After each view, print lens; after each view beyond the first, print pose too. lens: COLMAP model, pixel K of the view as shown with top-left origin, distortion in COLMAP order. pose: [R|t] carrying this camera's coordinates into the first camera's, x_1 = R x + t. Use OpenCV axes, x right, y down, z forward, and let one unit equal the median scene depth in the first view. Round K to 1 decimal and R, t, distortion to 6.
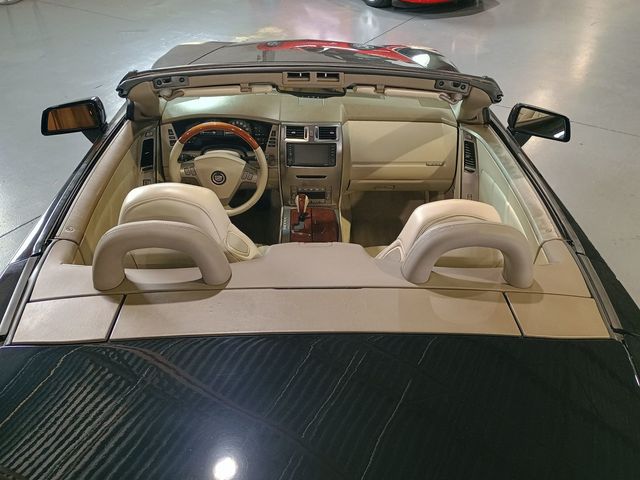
lens RADIAL K [[561.6, 0, 321.4], [0, 561.6, 245.5], [0, 0, 1]] dist [0.075307, -0.092955]
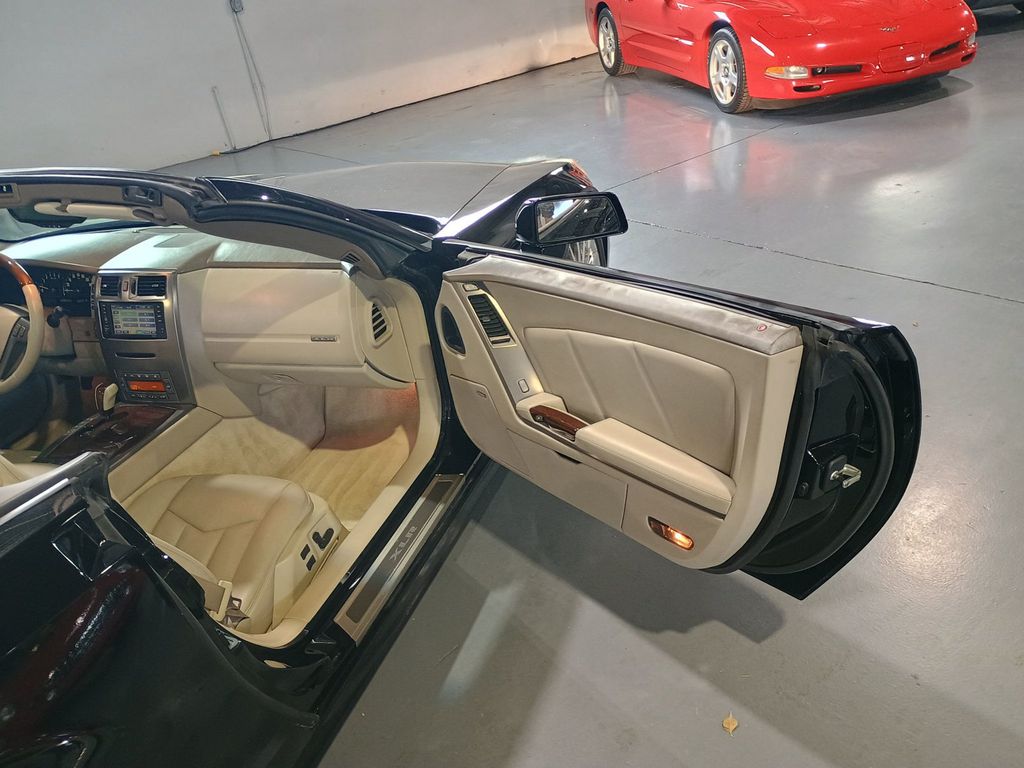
lens RADIAL K [[898.6, 0, 537.2], [0, 898.6, 393.8], [0, 0, 1]] dist [0.075307, -0.092955]
pose [[0.928381, 0.026928, -0.370652, 0.860966], [-0.075436, 0.990262, -0.117003, 0.005600], [0.363892, 0.136584, 0.921373, 0.263519]]
